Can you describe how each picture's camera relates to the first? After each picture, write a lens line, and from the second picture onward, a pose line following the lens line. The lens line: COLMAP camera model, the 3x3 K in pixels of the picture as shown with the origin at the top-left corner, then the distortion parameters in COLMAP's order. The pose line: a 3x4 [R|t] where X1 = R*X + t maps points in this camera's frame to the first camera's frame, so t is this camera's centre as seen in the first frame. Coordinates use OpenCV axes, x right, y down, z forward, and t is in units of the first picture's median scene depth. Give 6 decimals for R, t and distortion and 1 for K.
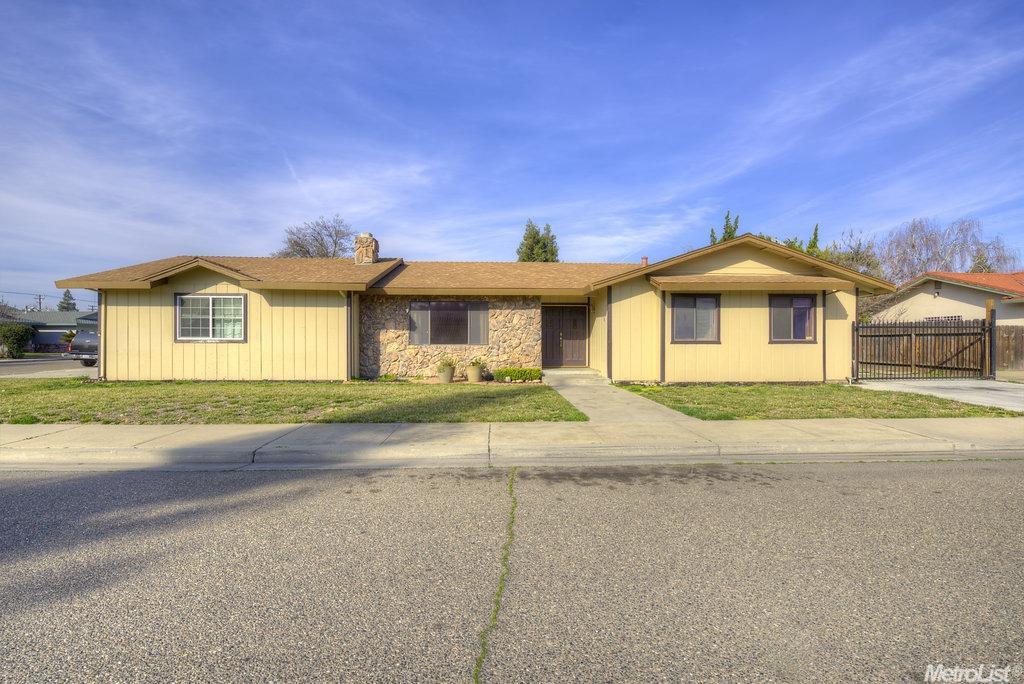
lens RADIAL K [[452.6, 0, 512.0], [0, 452.6, 342.0], [0, 0, 1]] dist [0.027964, -0.022726]
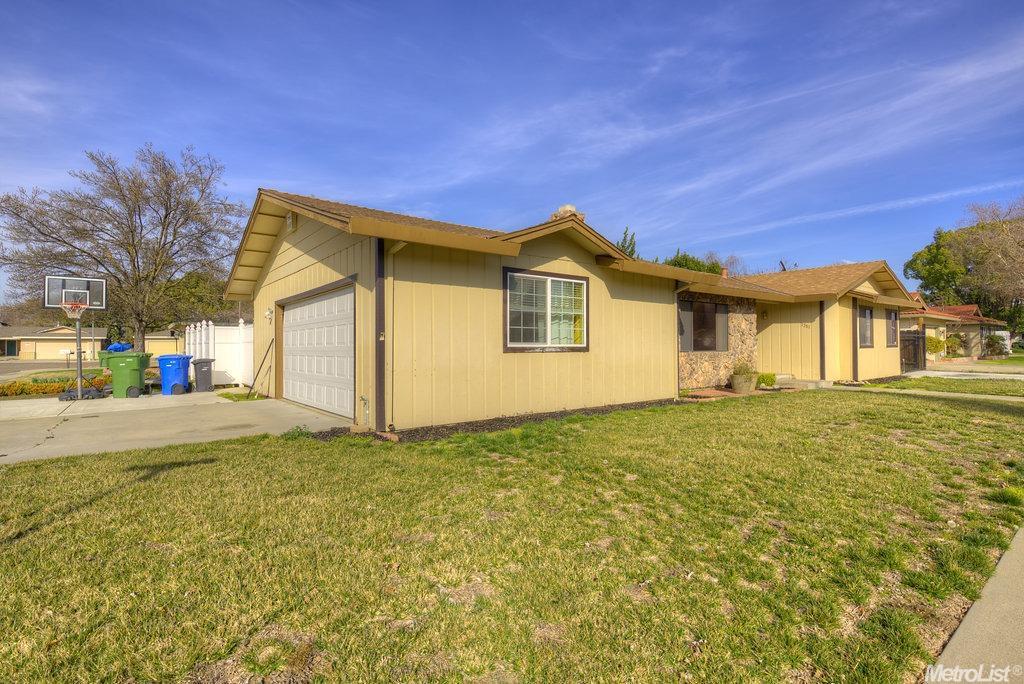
lens RADIAL K [[489.6, 0, 512.0], [0, 489.6, 342.0], [0, 0, 1]] dist [-0.000672, -0.000497]
pose [[0.823430, 0.002076, 0.567414, -0.977009], [0.003468, 0.999956, -0.008692, -0.005606], [-0.567407, 0.009125, 0.823387, 0.431617]]
